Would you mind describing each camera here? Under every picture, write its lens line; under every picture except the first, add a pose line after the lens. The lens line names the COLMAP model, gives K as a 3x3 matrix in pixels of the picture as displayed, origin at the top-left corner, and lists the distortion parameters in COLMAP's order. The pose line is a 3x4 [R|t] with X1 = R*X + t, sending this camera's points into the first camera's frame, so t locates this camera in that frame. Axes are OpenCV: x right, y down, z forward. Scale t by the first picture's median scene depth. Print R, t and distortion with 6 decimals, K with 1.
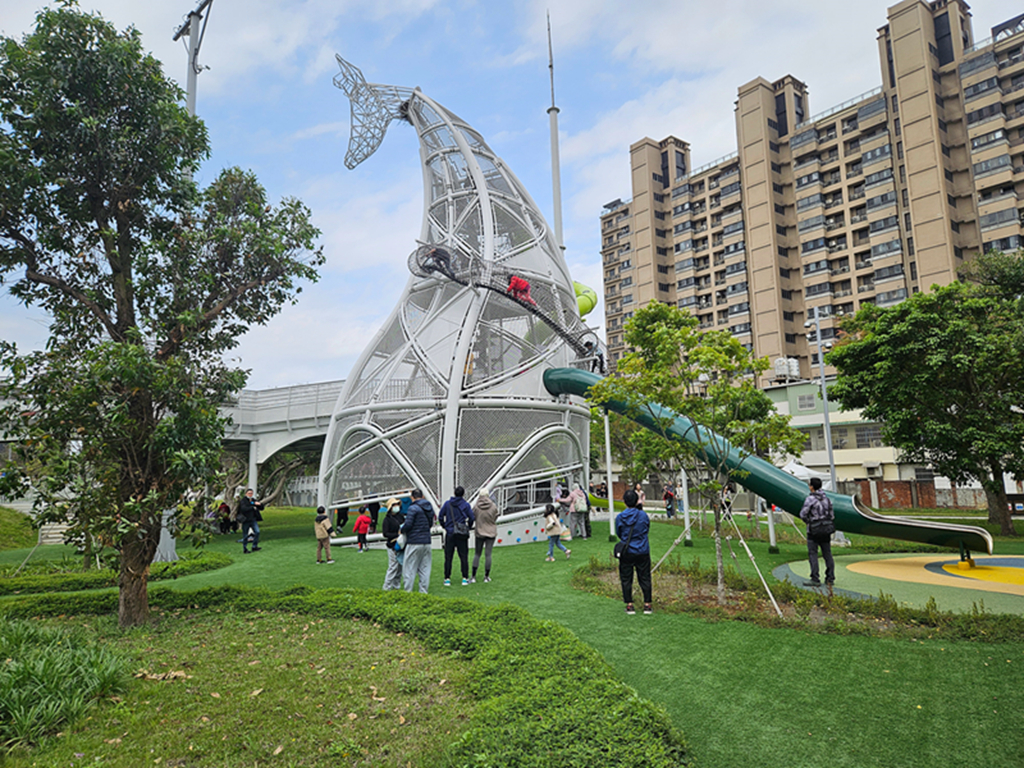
lens RADIAL K [[691.5, 0, 511.0], [0, 691.5, 377.0], [0, 0, 1]] dist [0.084330, -0.065985]
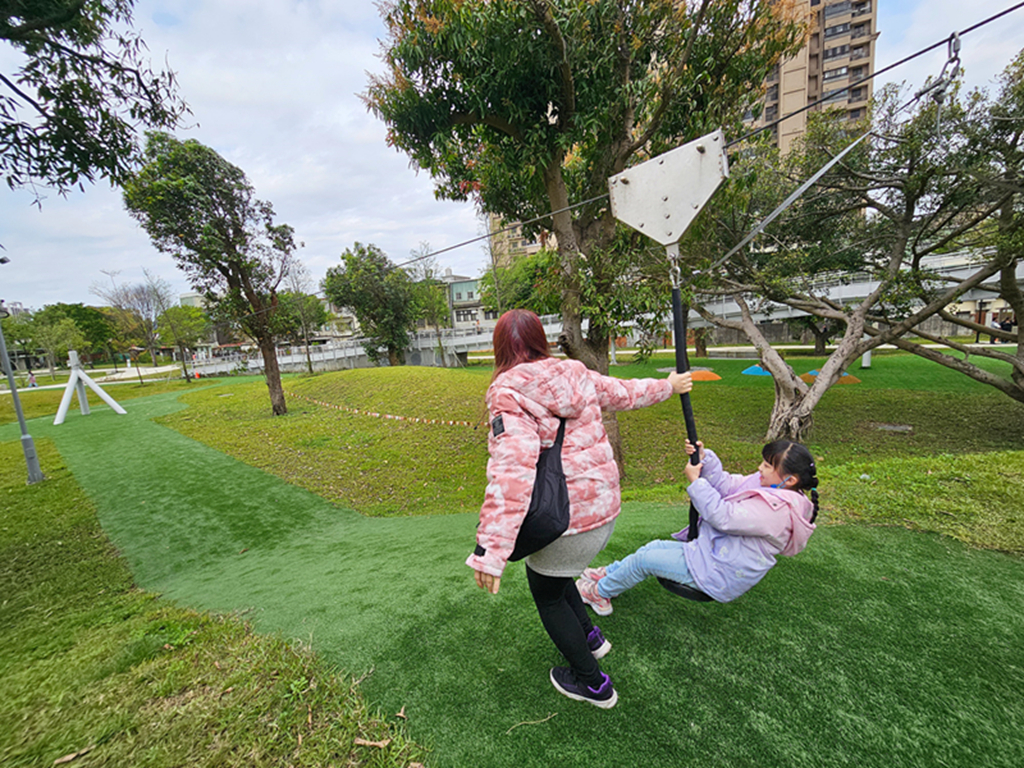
lens RADIAL K [[425.6, 0, 512.0], [0, 425.6, 384.0], [0, 0, 1]] dist [-0.004321, 0.004740]
pose [[0.891852, -0.082502, 0.444739, -0.302047], [-0.032917, 0.968780, 0.245726, 0.068320], [-0.451127, -0.233791, 0.861293, 0.394031]]
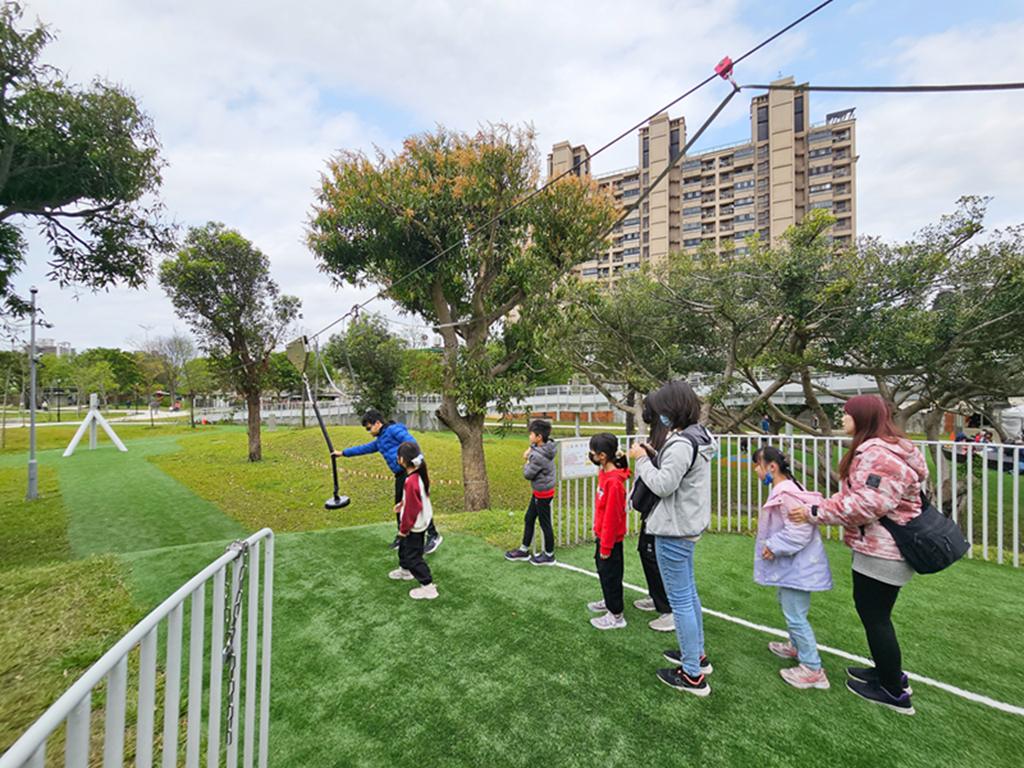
lens RADIAL K [[425.6, 0, 512.0], [0, 425.6, 384.0], [0, 0, 1]] dist [-0.004321, 0.004740]
pose [[0.908568, 0.046477, 0.415143, -0.284281], [-0.093120, 0.991319, 0.092817, 0.060760], [-0.407226, -0.122989, 0.905009, 0.358651]]
